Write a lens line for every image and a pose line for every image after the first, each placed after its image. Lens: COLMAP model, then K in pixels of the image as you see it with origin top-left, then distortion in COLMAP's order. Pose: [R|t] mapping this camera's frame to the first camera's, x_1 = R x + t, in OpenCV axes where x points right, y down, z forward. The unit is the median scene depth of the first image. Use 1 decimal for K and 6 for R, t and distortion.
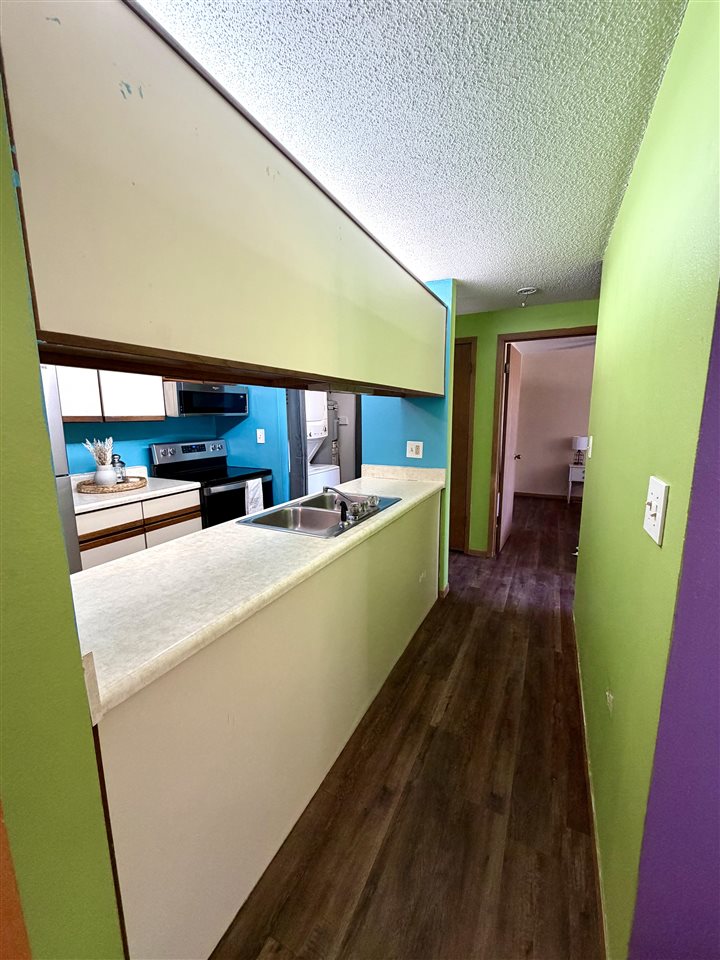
lens RADIAL K [[386.4, 0, 359.5], [0, 386.4, 480.5], [0, 0, 1]] dist [0.000092, 0.000020]
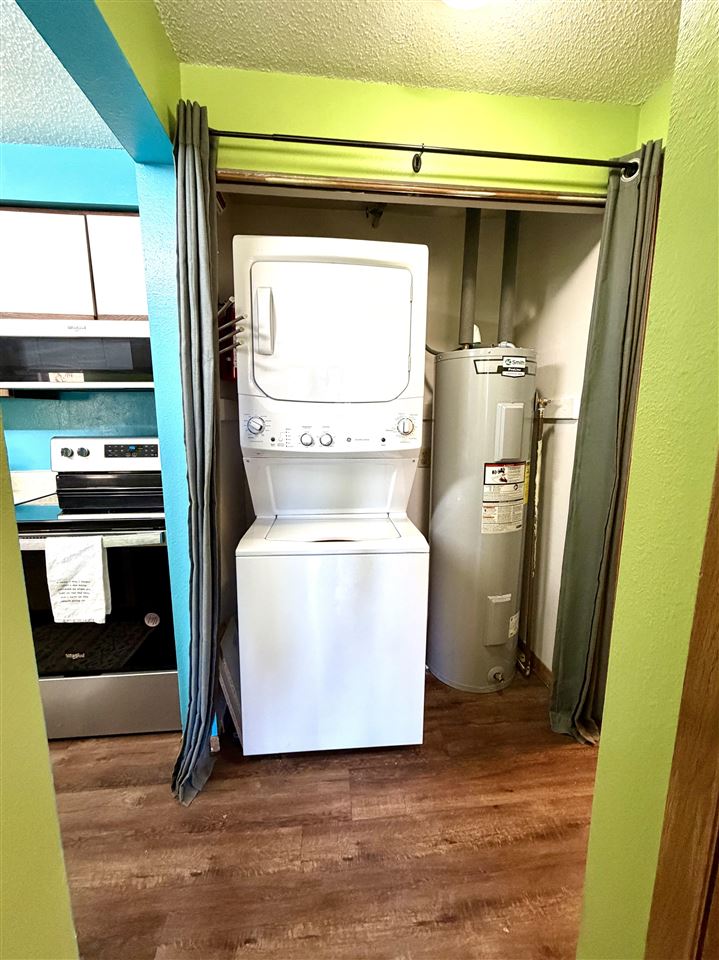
lens RADIAL K [[386.4, 0, 358.7], [0, 386.4, 476.5], [0, 0, 1]] dist [0.000092, 0.000020]
pose [[0.527033, 0.141071, -0.838055, 0.213272], [-0.148624, 0.986229, 0.072547, -0.131452], [0.836748, 0.086320, 0.540741, 0.946791]]
